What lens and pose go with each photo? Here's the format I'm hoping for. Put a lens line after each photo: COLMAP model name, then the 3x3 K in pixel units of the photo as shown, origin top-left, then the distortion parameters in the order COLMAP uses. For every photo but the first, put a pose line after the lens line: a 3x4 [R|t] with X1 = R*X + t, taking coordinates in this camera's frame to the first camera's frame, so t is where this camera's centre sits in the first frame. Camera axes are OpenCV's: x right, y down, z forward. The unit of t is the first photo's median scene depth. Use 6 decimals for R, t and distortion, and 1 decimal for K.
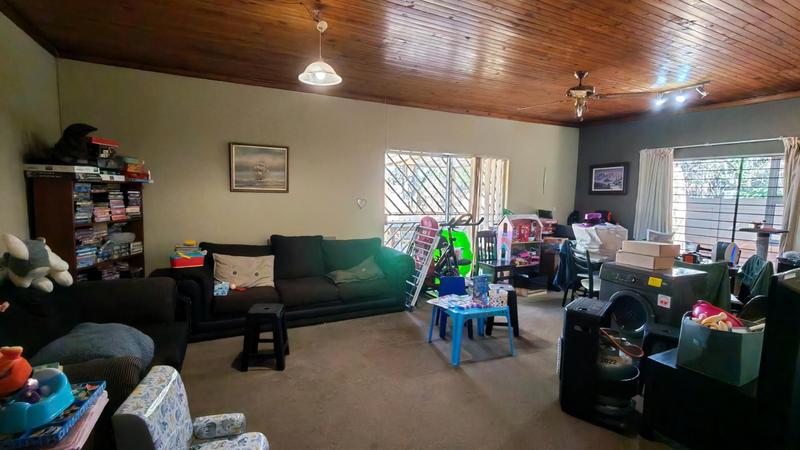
lens RADIAL K [[365.7, 0, 400.3], [0, 365.7, 226.2], [0, 0, 1]] dist [-0.003166, -0.000030]
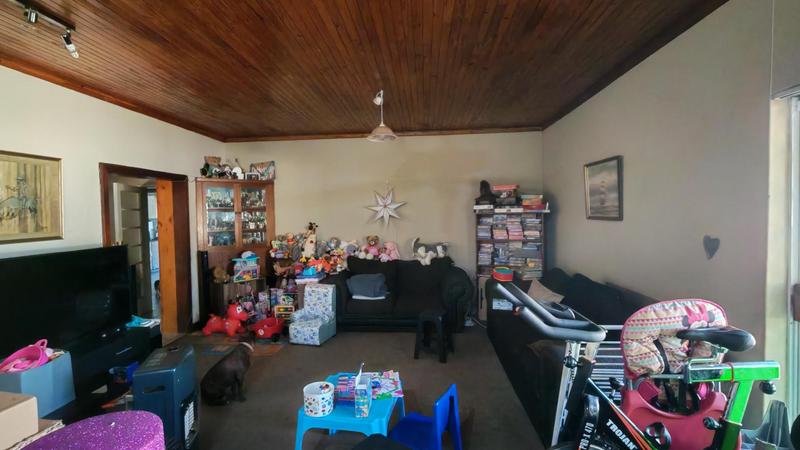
lens RADIAL K [[365.7, 0, 400.0], [0, 365.7, 224.5], [0, 0, 1]] dist [-0.003166, -0.000030]
pose [[-0.499873, 0.013638, -0.865991, 0.659495], [-0.074645, 0.995477, 0.058764, -0.121927], [0.862876, 0.094017, -0.496594, 1.278383]]
